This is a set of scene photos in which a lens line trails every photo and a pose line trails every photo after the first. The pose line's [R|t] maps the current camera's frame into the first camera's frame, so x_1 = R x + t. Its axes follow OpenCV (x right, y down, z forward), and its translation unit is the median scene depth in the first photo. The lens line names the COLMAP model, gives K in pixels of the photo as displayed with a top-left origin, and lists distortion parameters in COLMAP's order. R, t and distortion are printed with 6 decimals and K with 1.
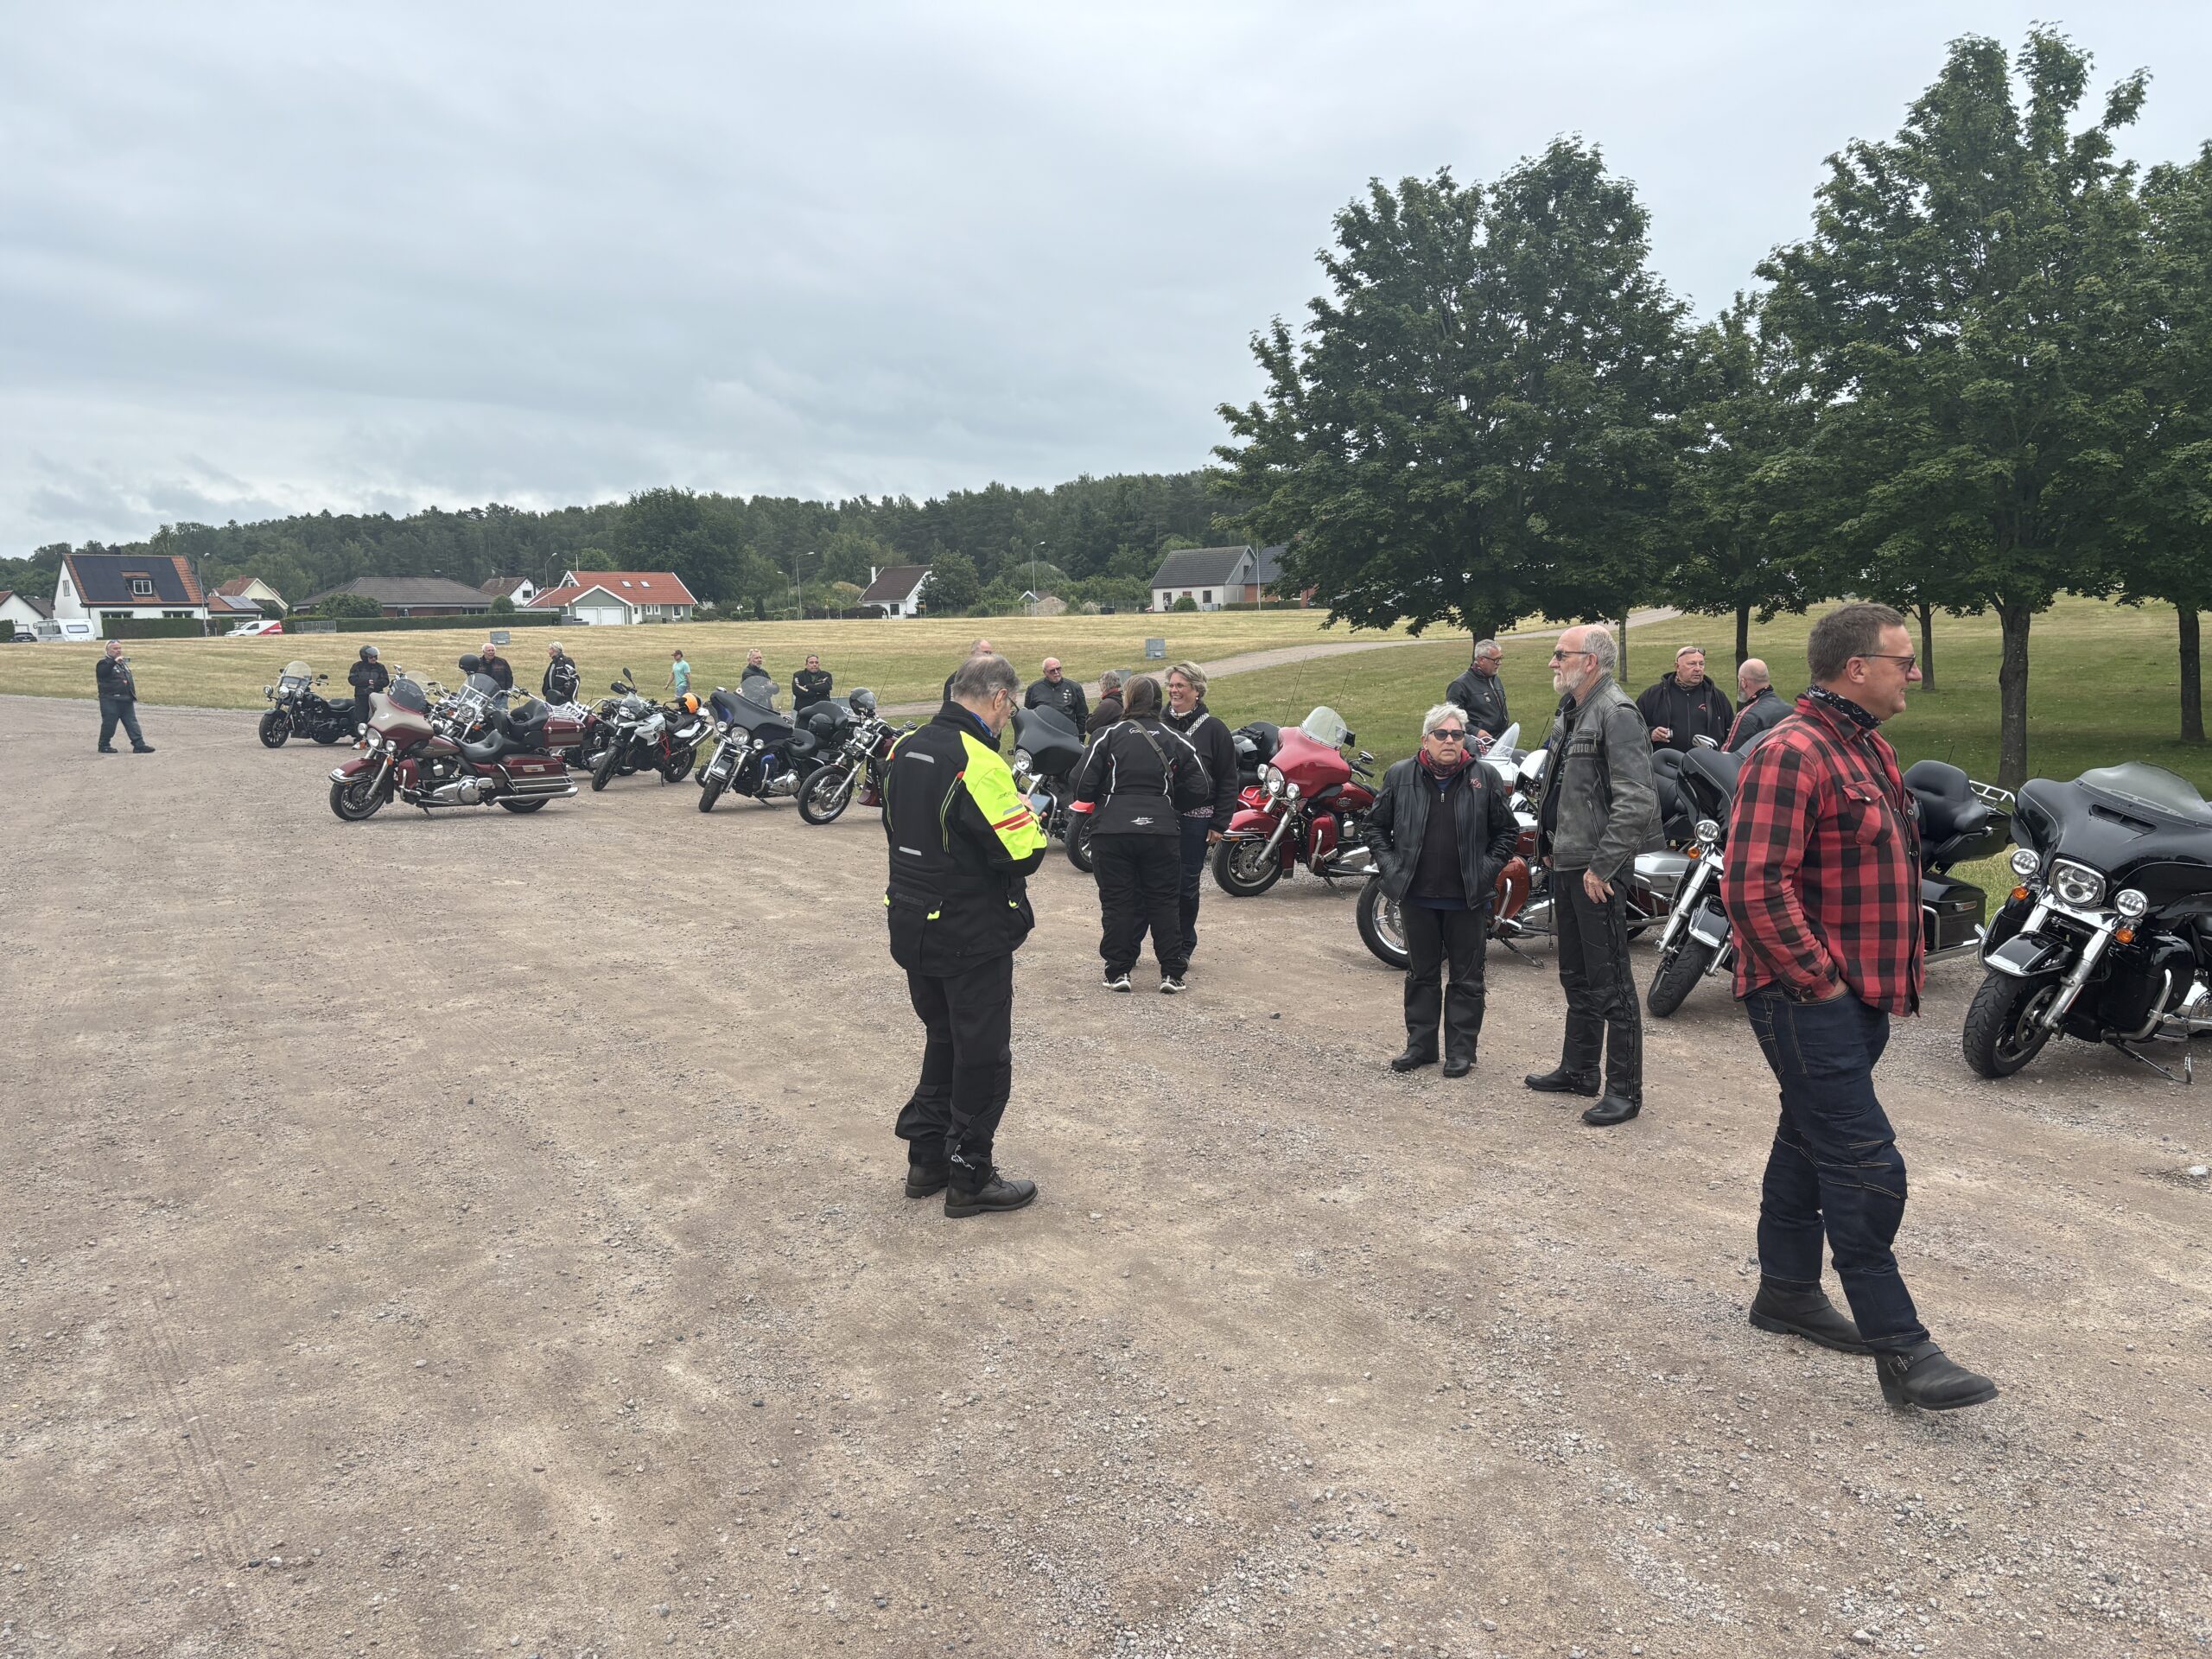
lens RADIAL K [[1674.5, 0, 1121.8], [0, 1674.5, 816.7], [0, 0, 1]] dist [0.042298, -0.044685]
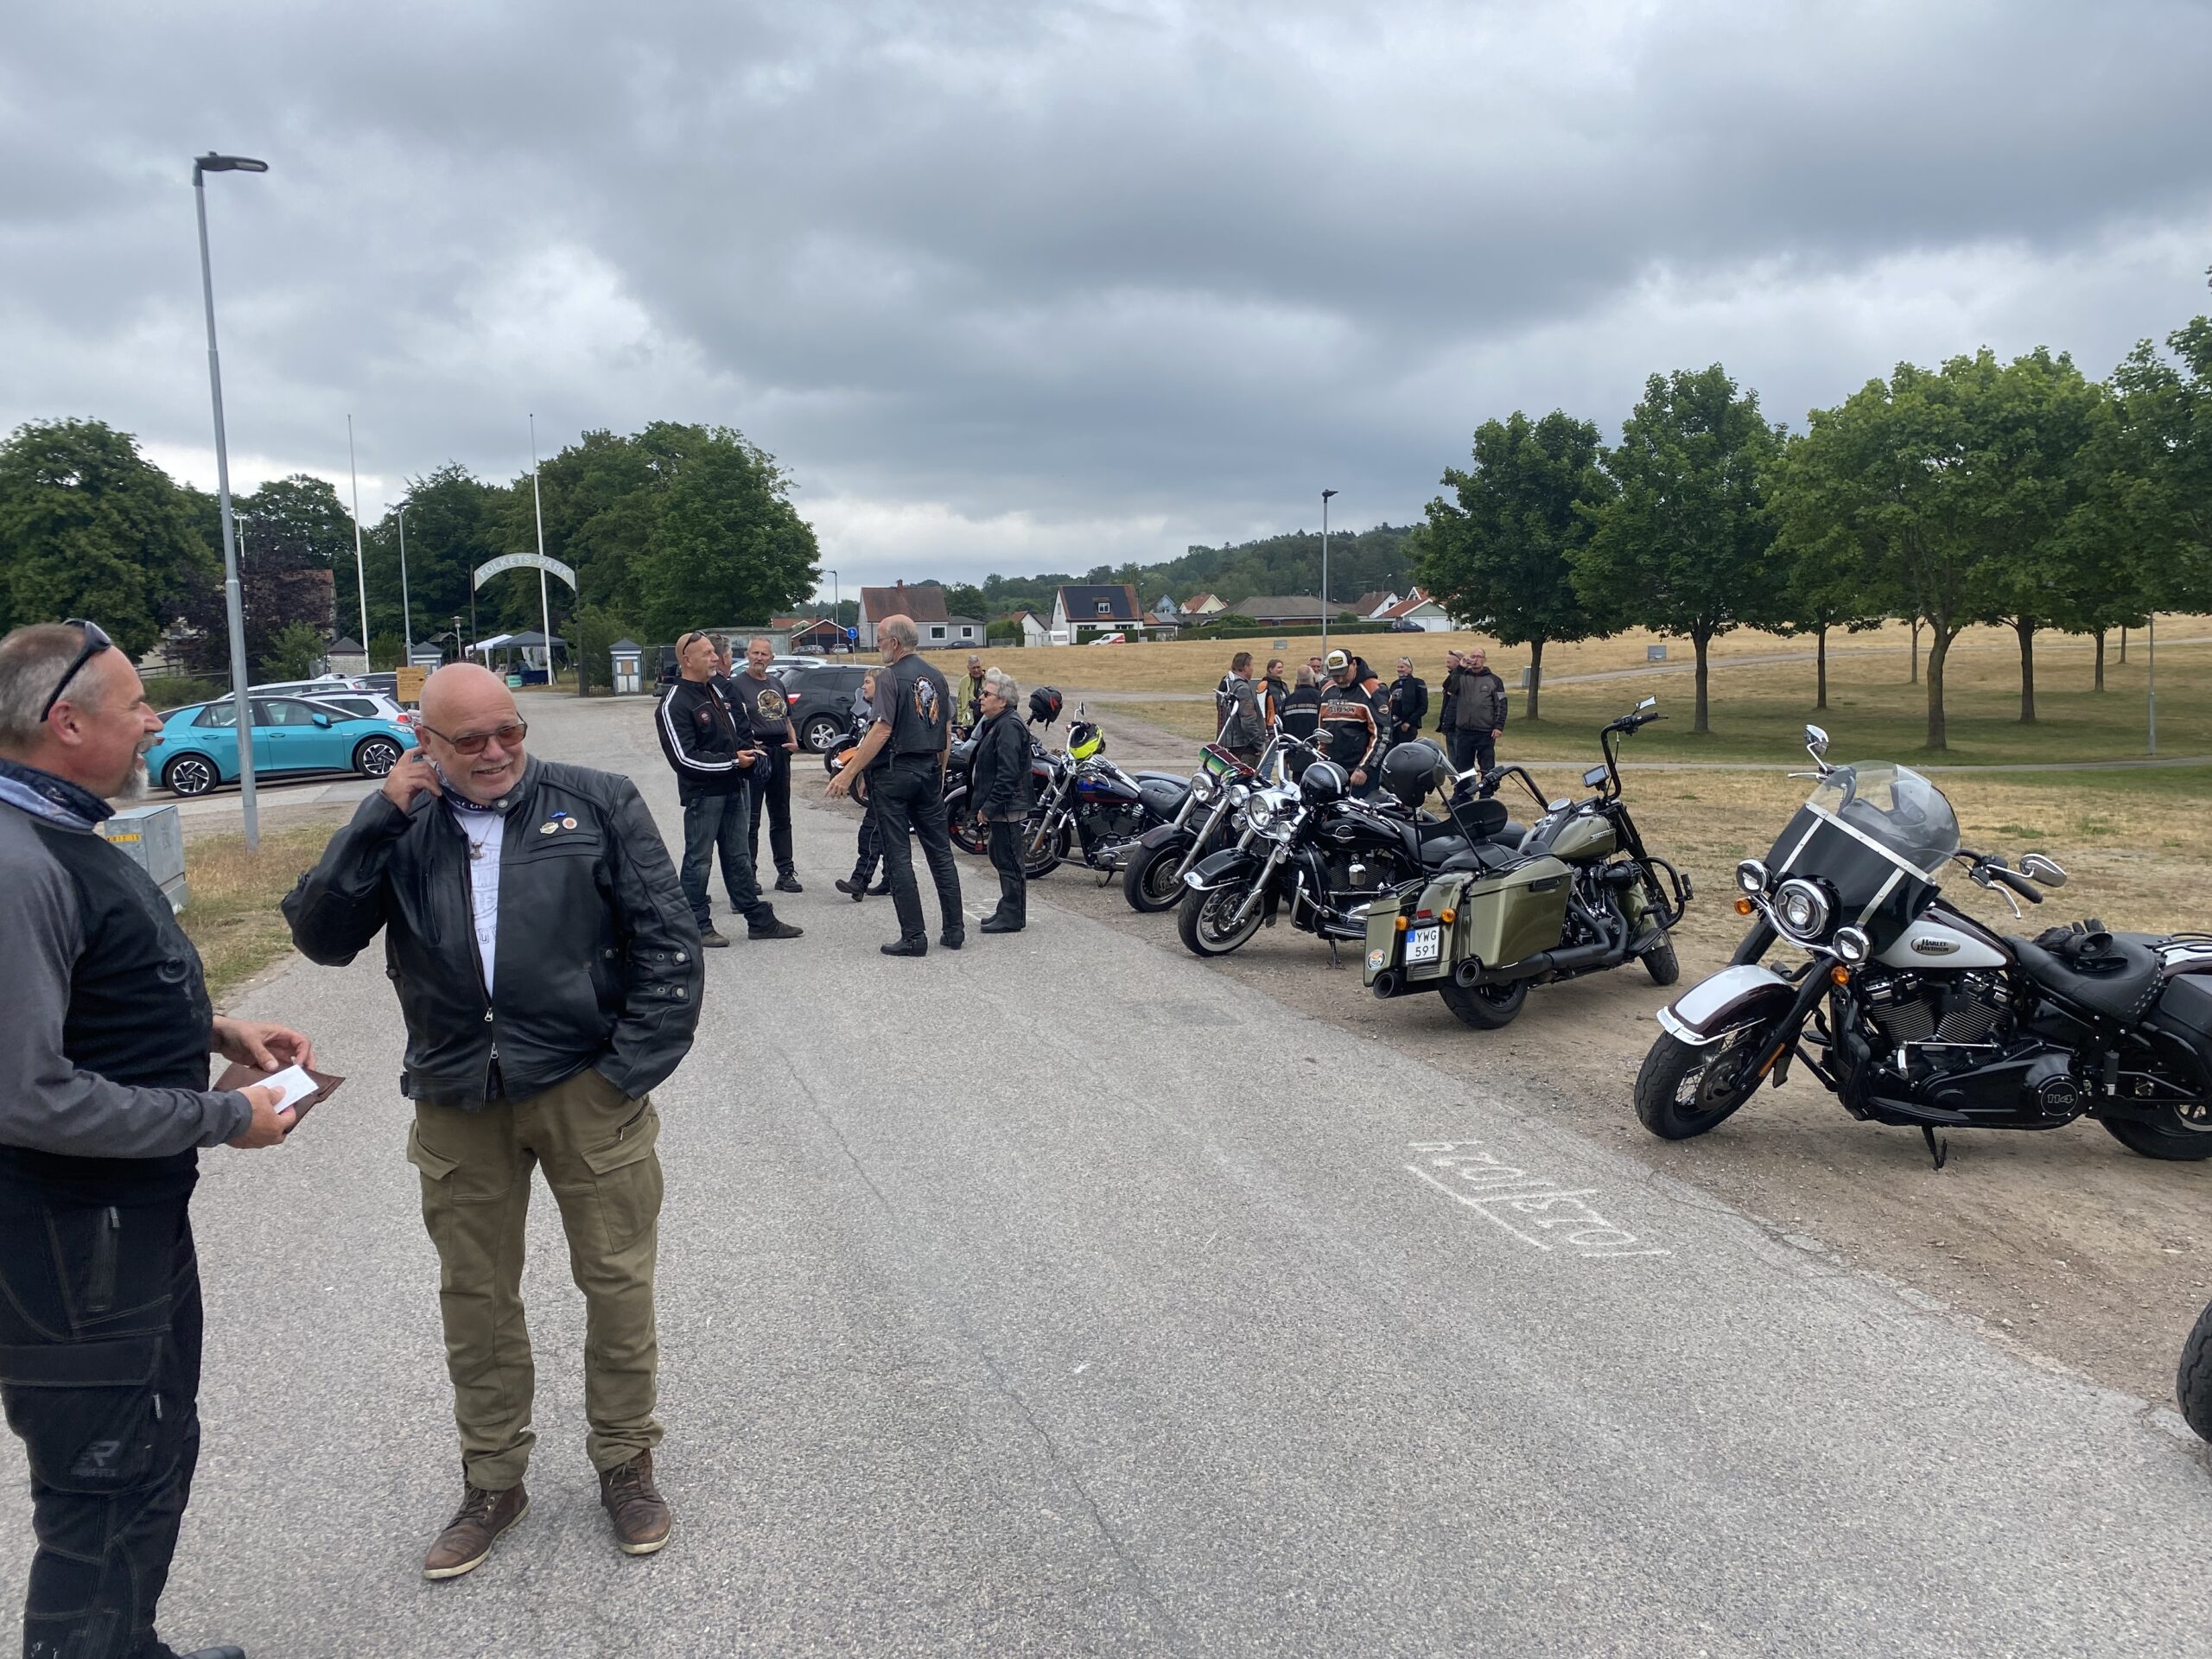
lens RADIAL K [[1655.3, 0, 1114.7], [0, 1655.3, 846.4], [0, 0, 1]] dist [0.051189, -0.058956]
pose [[0.847001, 0.065661, -0.527521, 0.181387], [-0.056022, 0.997842, 0.034251, 0.017020], [0.528631, 0.000542, 0.848851, -0.183223]]
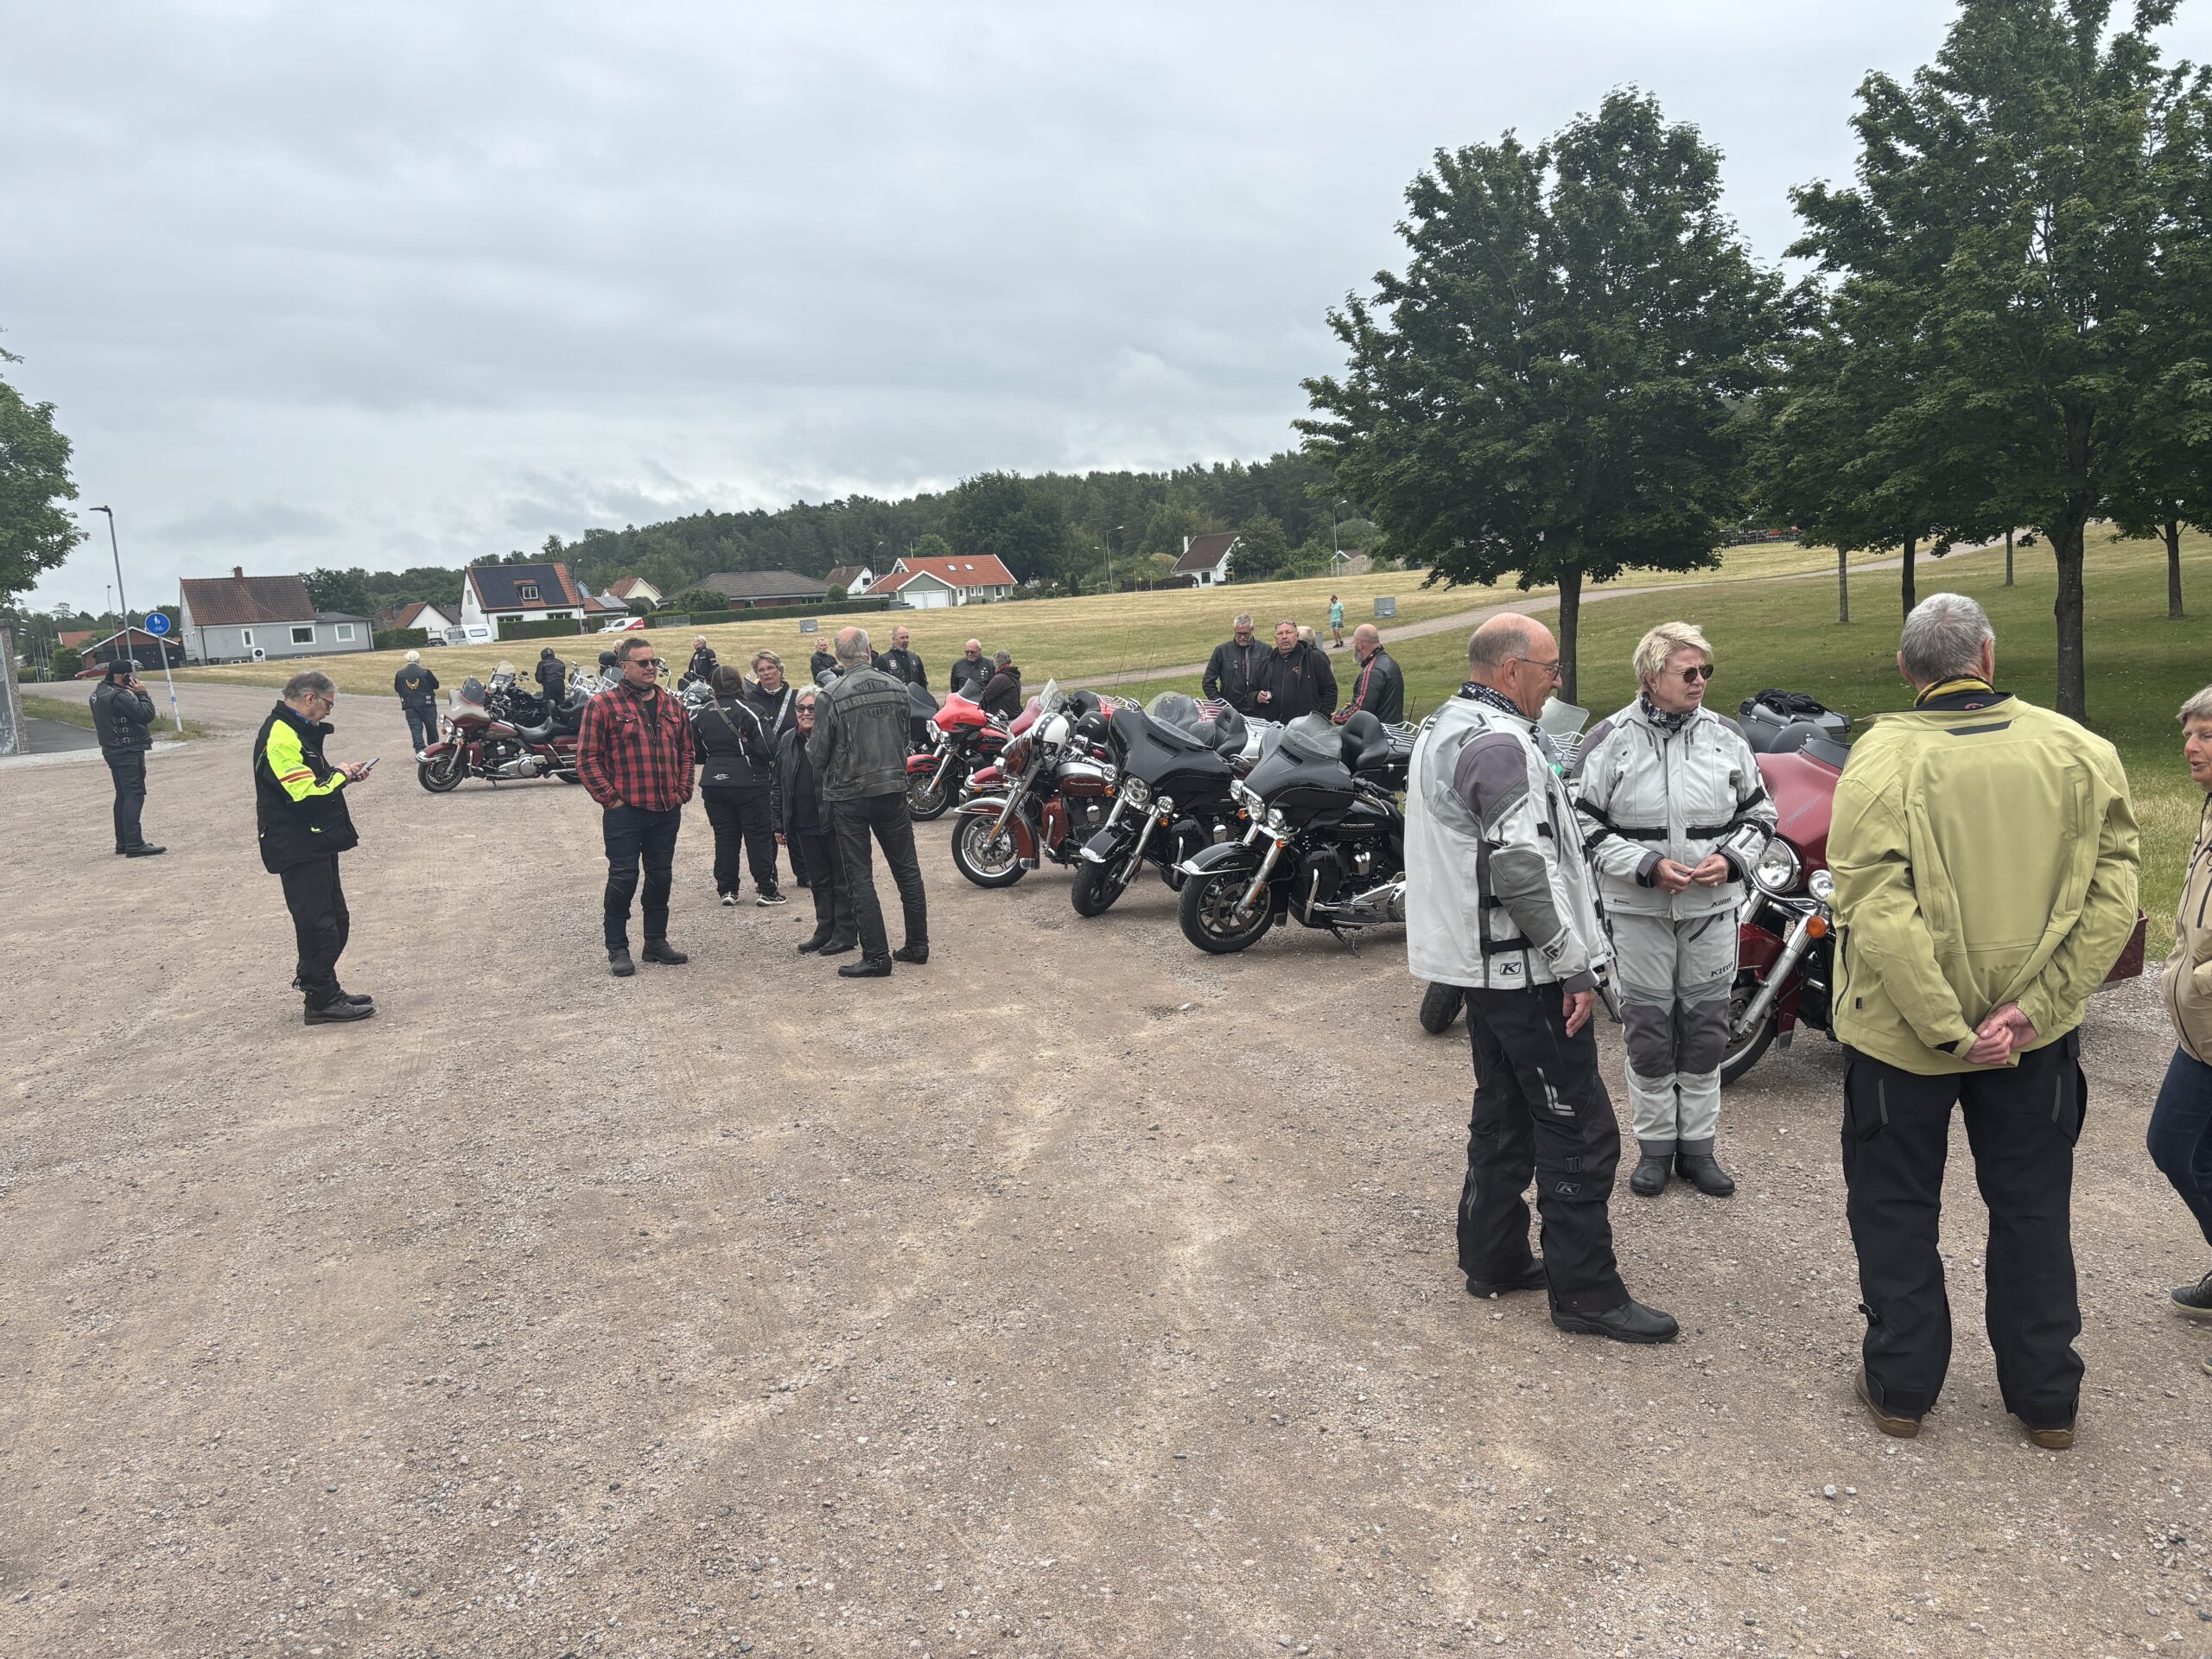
lens RADIAL K [[1674.5, 0, 1104.5], [0, 1674.5, 841.4], [0, 0, 1]] dist [0.042298, -0.044685]
pose [[0.975736, -0.016442, -0.218332, 0.034669], [0.024317, 0.999145, 0.033433, 0.001025], [0.217596, -0.037931, 0.975302, -0.013661]]
